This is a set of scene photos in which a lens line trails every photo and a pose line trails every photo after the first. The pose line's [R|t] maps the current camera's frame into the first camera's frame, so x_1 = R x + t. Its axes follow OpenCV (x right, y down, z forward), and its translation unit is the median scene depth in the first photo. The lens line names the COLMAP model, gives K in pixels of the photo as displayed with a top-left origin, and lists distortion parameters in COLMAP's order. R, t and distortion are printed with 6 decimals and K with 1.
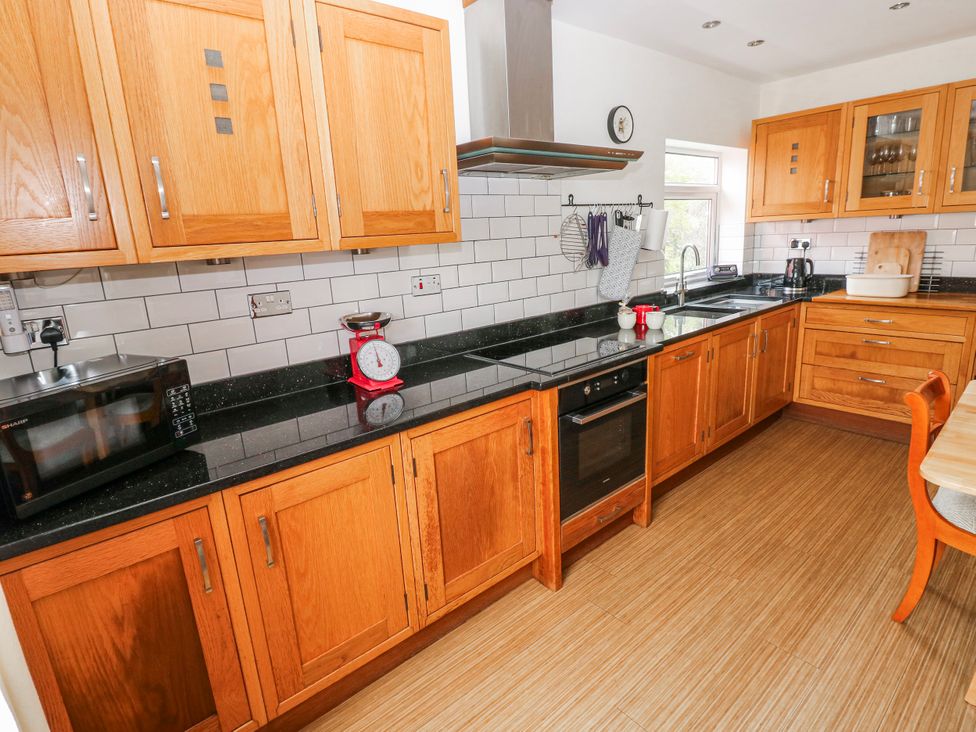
lens RADIAL K [[506.5, 0, 484.4], [0, 506.5, 356.2], [0, 0, 1]] dist [-0.001788, -0.011496]
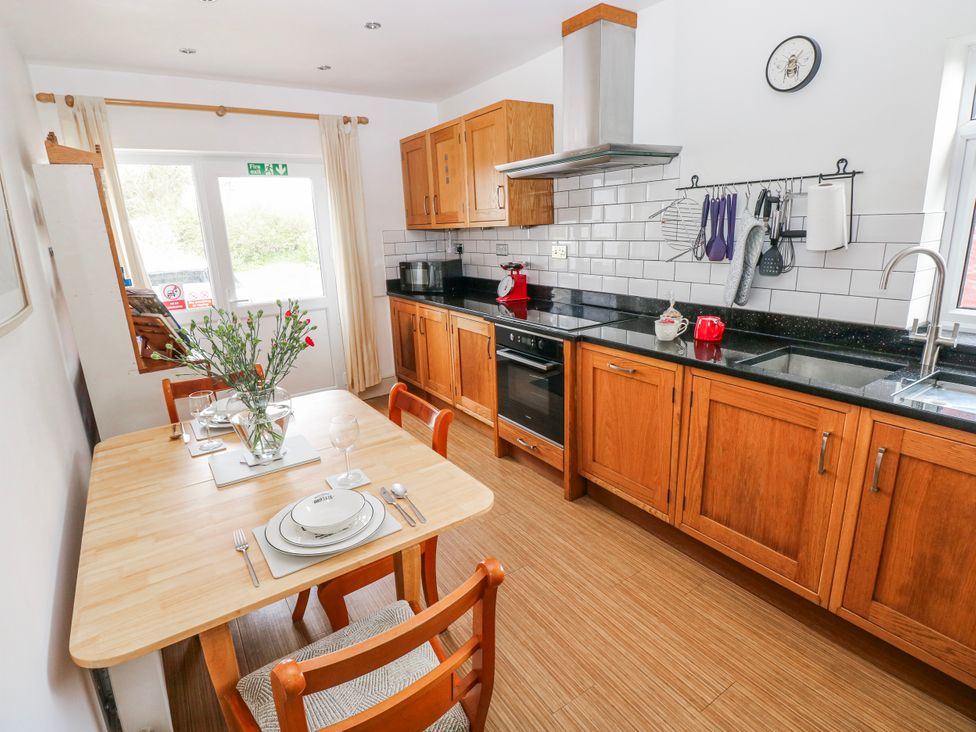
lens RADIAL K [[506.5, 0, 484.4], [0, 506.5, 356.2], [0, 0, 1]] dist [-0.001788, -0.011496]
pose [[-0.110652, 0.308421, -0.944792, 0.976842], [-0.186430, 0.927314, 0.324550, -0.204807], [0.976217, 0.212050, -0.045110, 0.624178]]
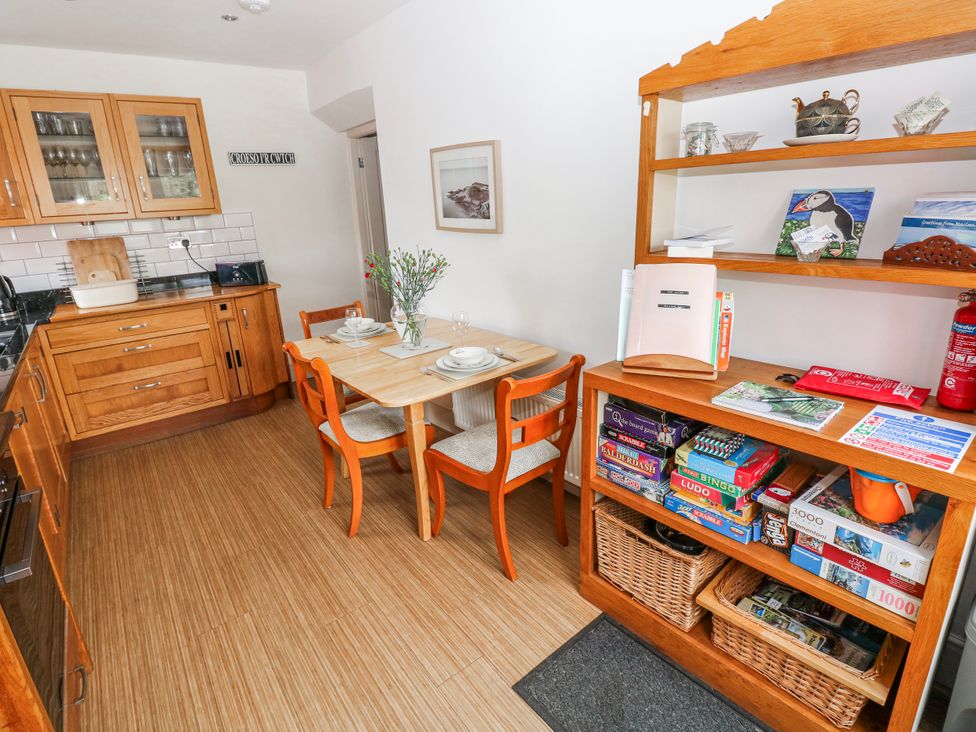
lens RADIAL K [[506.5, 0, 484.4], [0, 506.5, 356.2], [0, 0, 1]] dist [-0.001788, -0.011496]
pose [[0.038204, -0.239470, 0.970152, -0.160350], [0.271194, 0.936908, 0.220585, -0.046867], [-0.961766, 0.254672, 0.100737, 0.245013]]
